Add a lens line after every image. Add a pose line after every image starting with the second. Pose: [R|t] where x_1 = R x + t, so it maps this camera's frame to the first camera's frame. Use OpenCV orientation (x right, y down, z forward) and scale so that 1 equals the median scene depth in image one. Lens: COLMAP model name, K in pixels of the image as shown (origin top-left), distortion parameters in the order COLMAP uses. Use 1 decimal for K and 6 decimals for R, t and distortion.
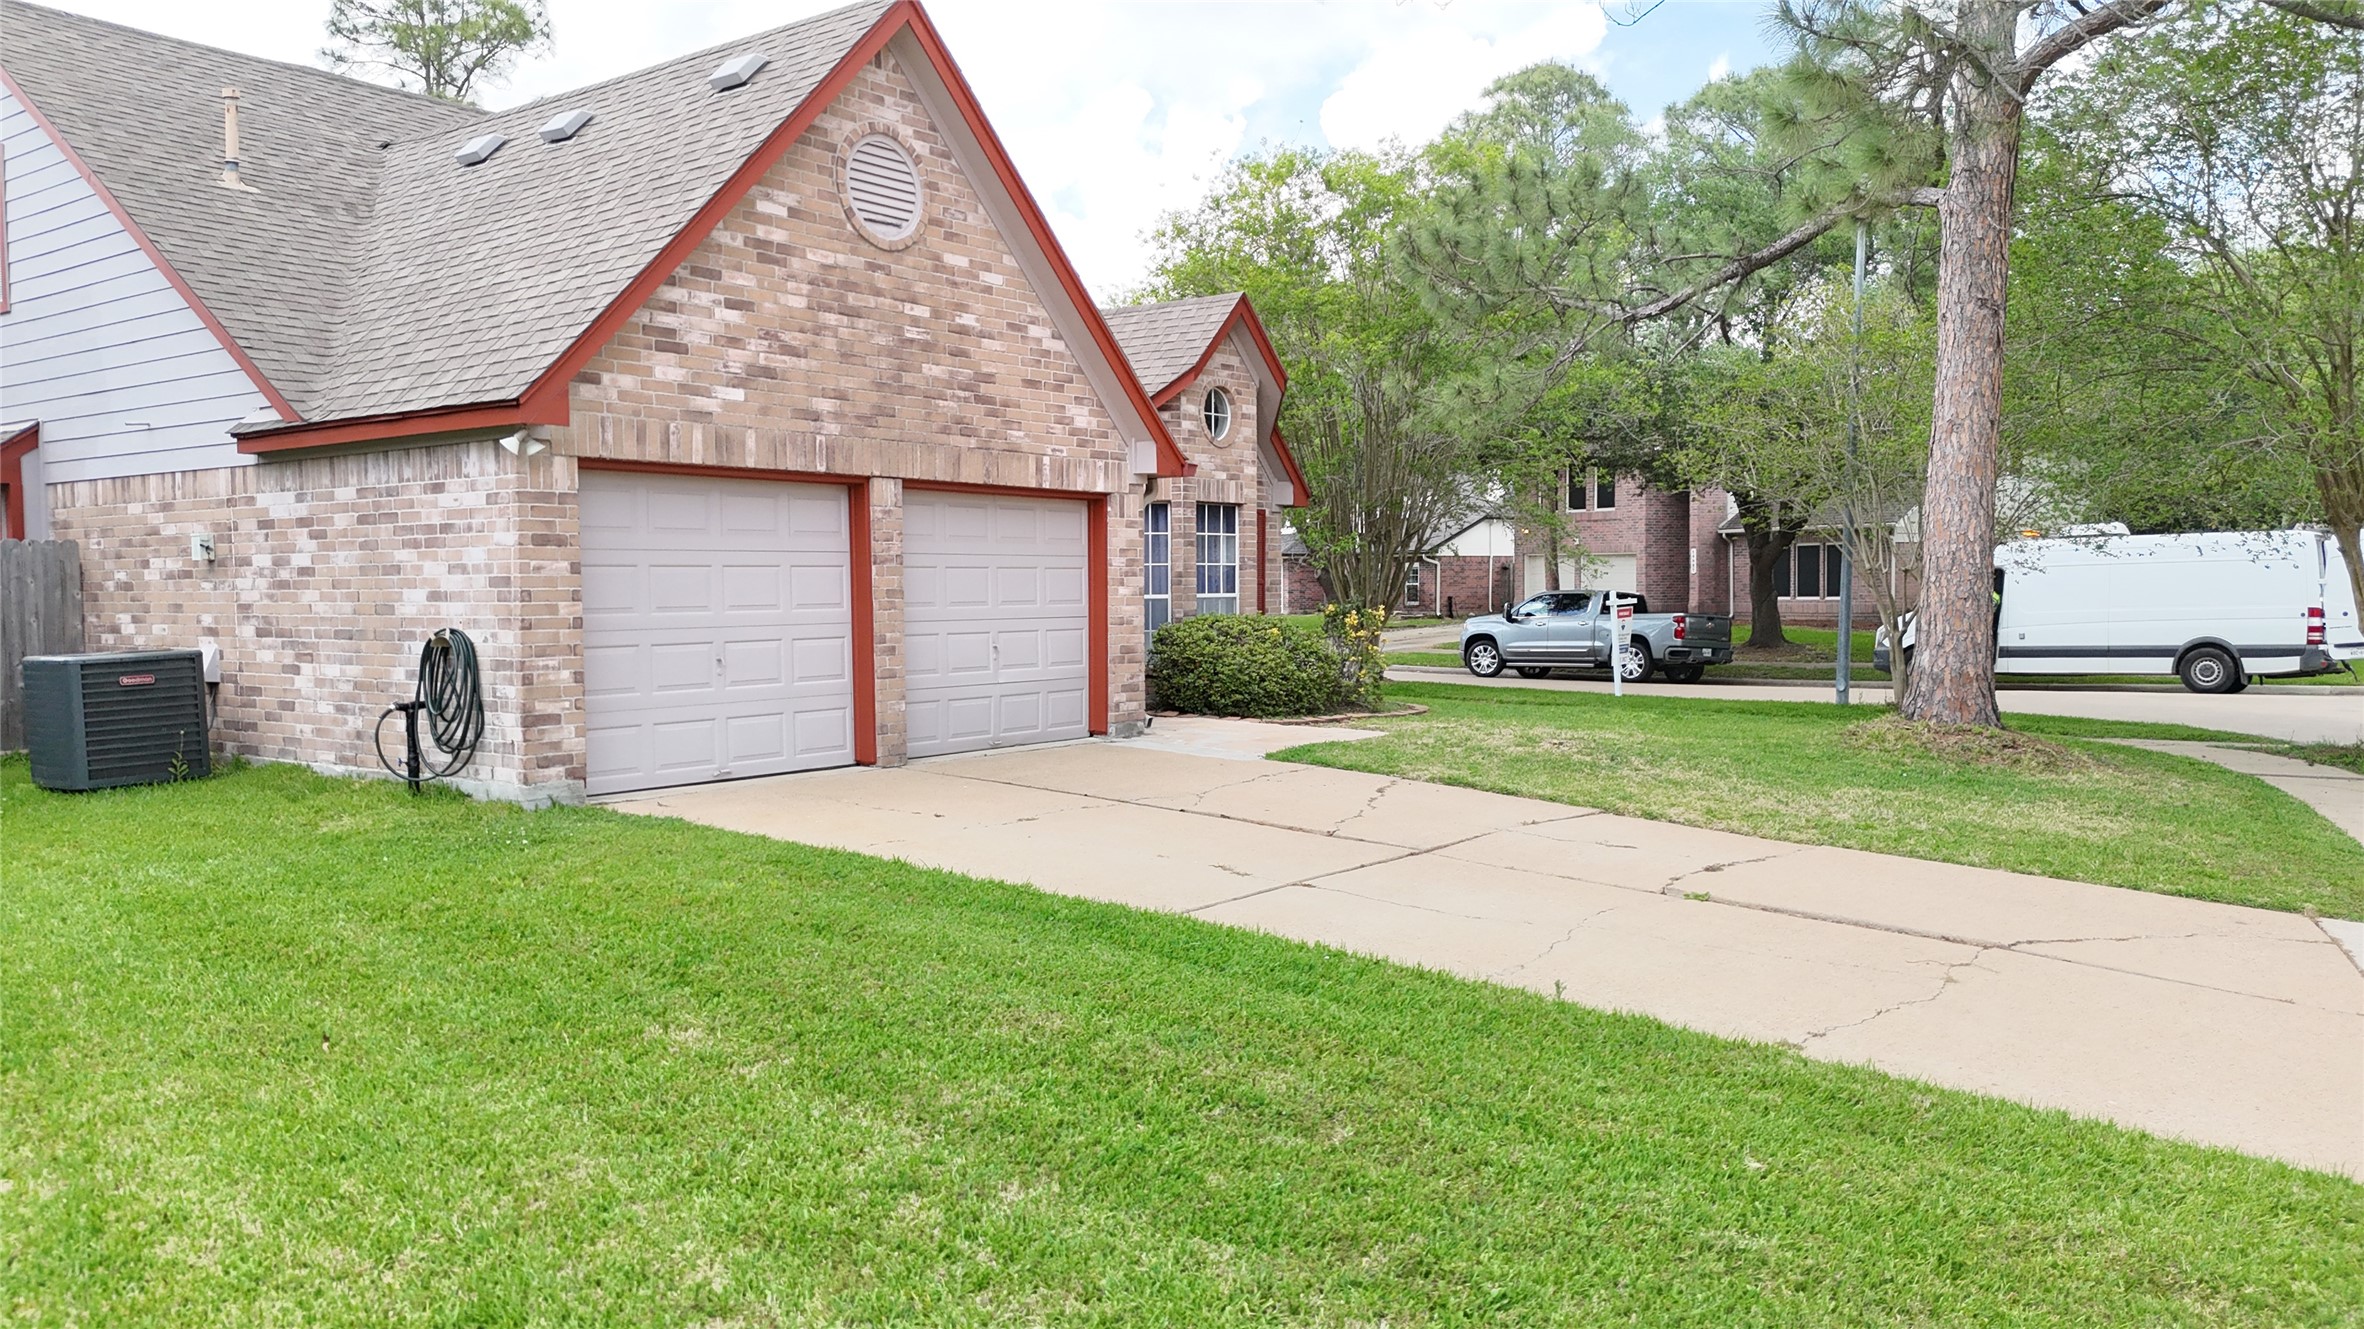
lens RADIAL K [[1731.7, 0, 1182.1], [0, 1731.7, 671.6], [0, 0, 1]] dist [0.041985, -0.008447]
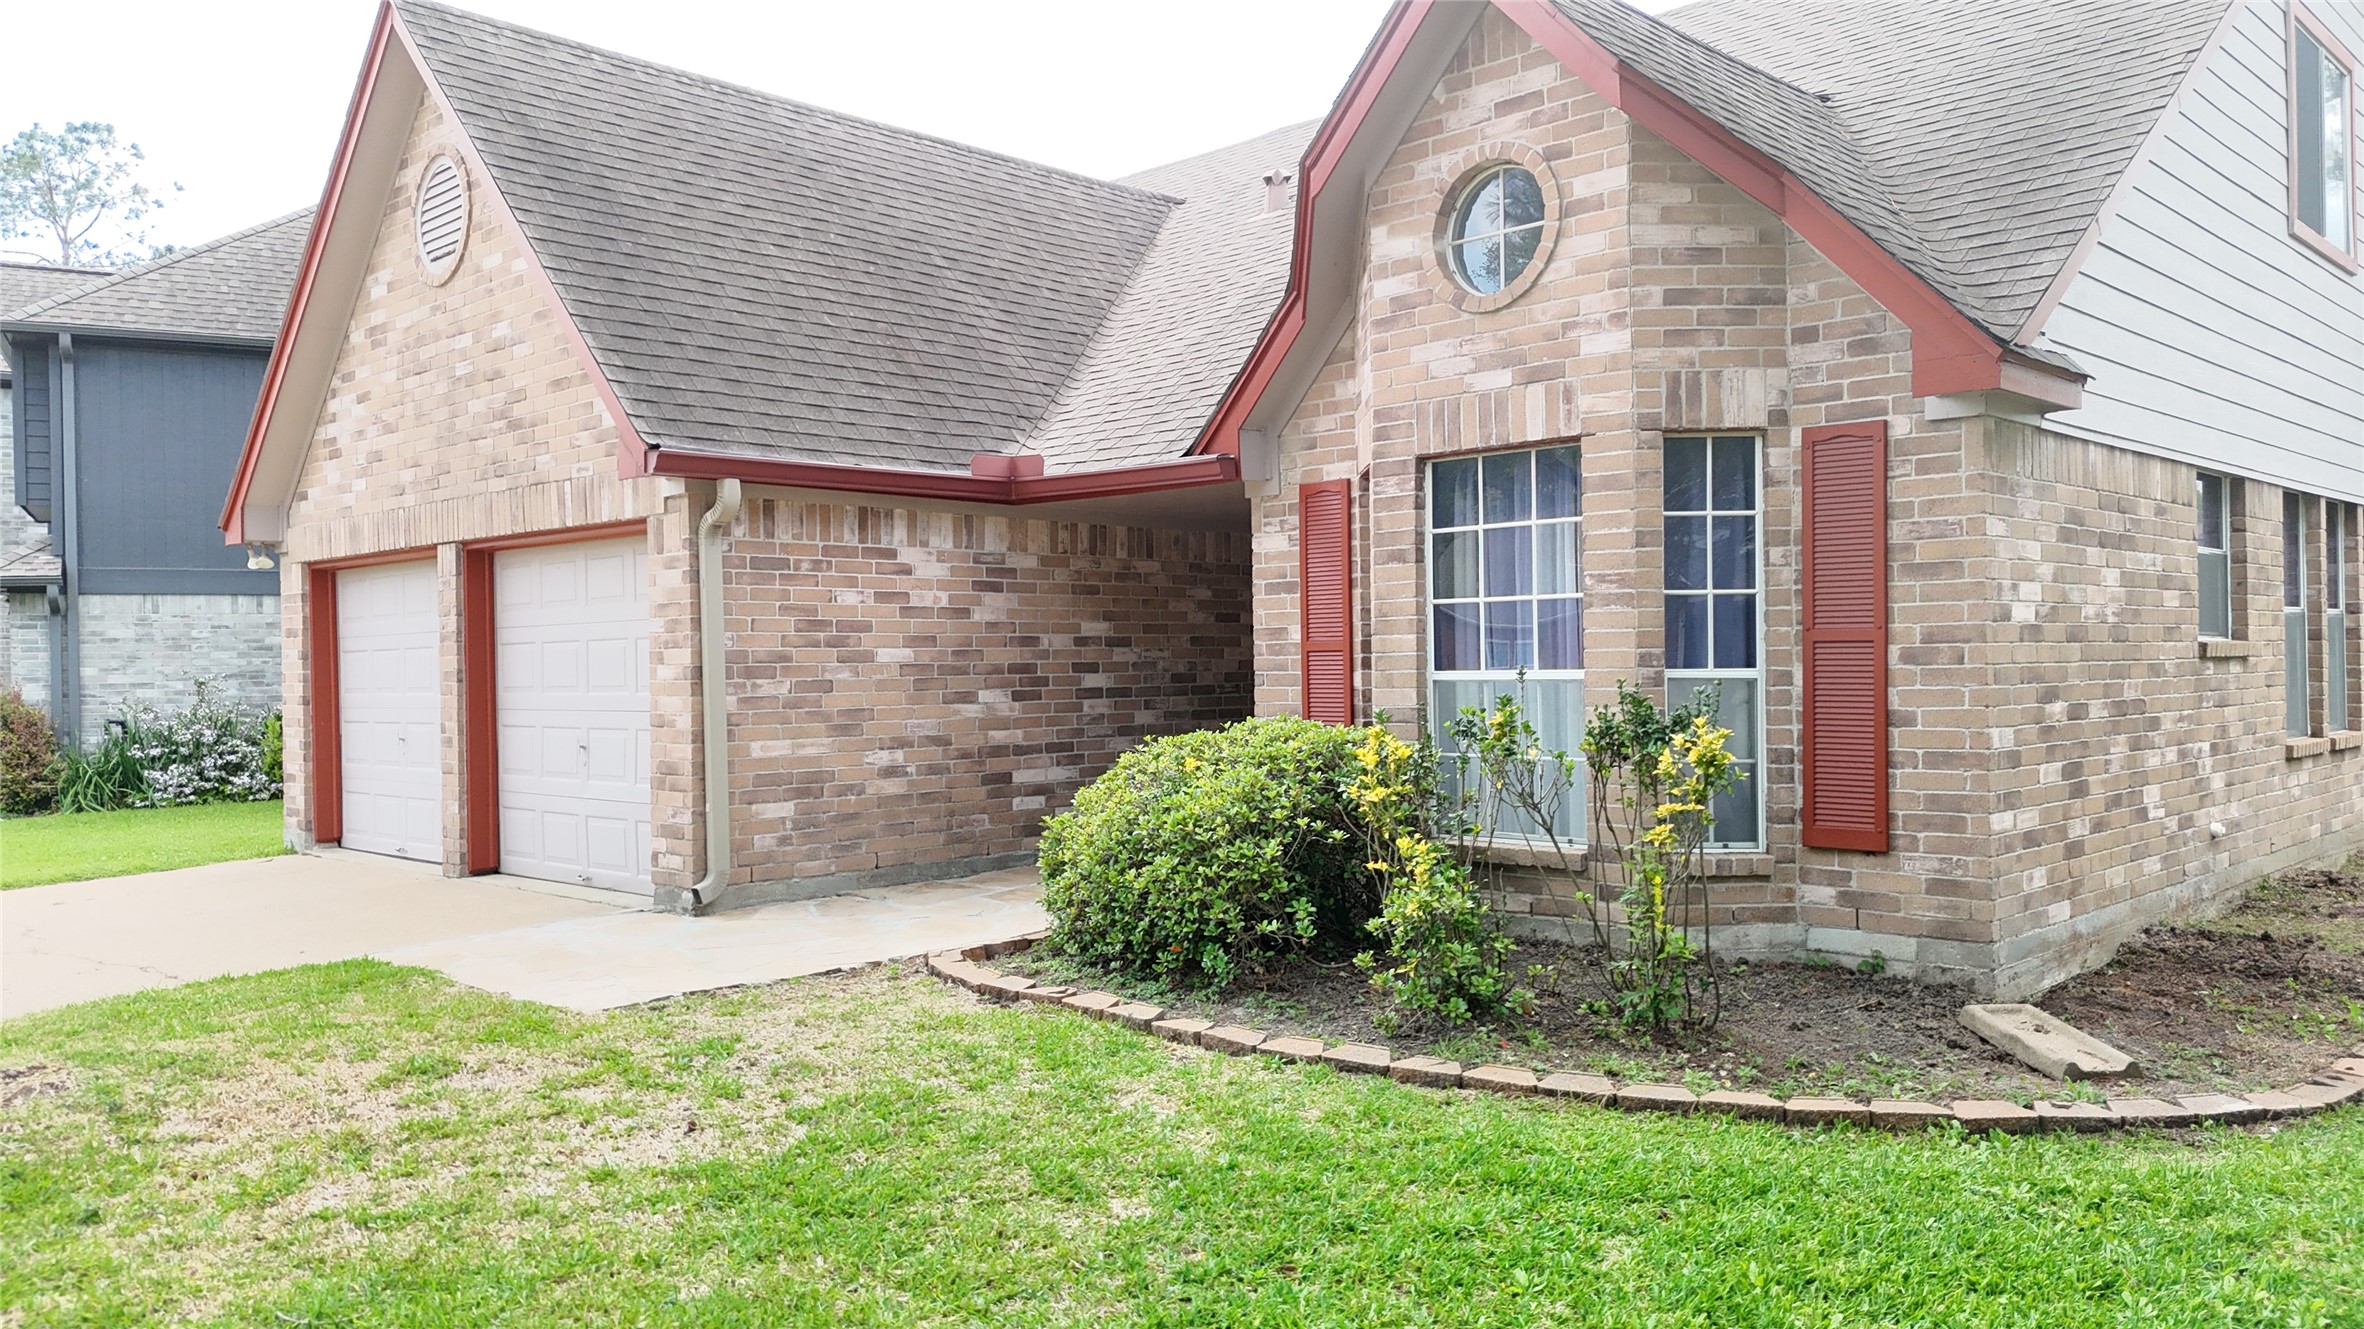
lens RADIAL K [[1731.7, 0, 1182.7], [0, 1731.7, 659.9], [0, 0, 1]] dist [0.041985, -0.008447]
pose [[-0.124029, -0.000408, -0.992278, 0.442941], [-0.036216, 0.999336, 0.004116, -0.047908], [0.991617, 0.036447, -0.123962, 1.002298]]
